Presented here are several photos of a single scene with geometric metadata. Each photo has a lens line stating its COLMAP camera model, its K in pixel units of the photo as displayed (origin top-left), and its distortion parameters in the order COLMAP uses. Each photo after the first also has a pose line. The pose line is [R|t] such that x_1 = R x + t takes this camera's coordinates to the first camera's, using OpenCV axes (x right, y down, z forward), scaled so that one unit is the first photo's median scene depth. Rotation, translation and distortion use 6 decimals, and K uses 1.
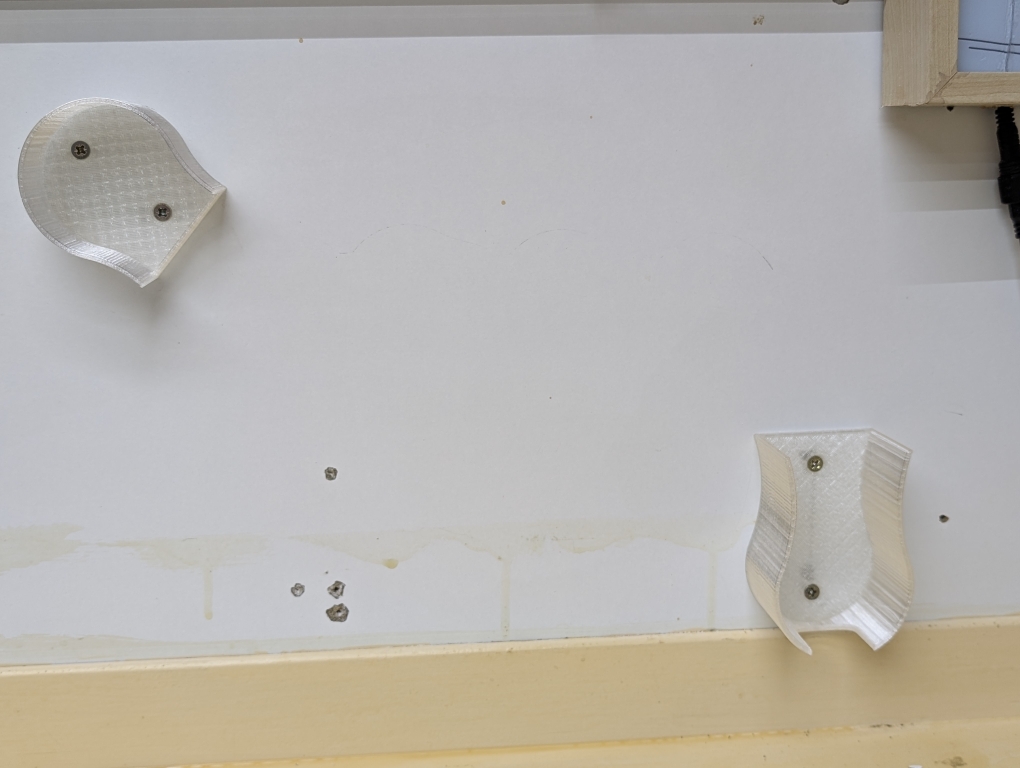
lens RADIAL K [[1170.7, 0, 510.0], [0, 1170.7, 384.0], [0, 0, 1]] dist [0.006041, -0.136234]
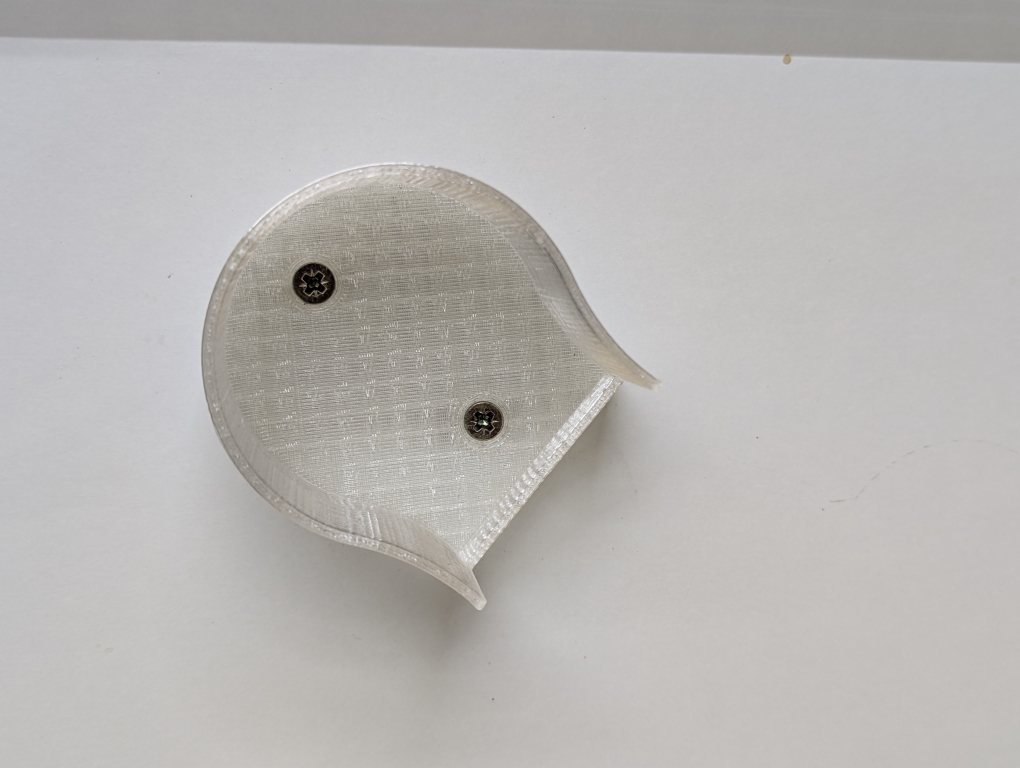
lens RADIAL K [[1170.7, 0, 510.0], [0, 1170.7, 384.0], [0, 0, 1]] dist [0.006041, -0.136234]
pose [[0.998135, 0.005688, 0.060786, -0.309362], [0.000034, 0.995598, -0.093725, -0.116429], [-0.061052, 0.093552, 0.993741, 0.536868]]
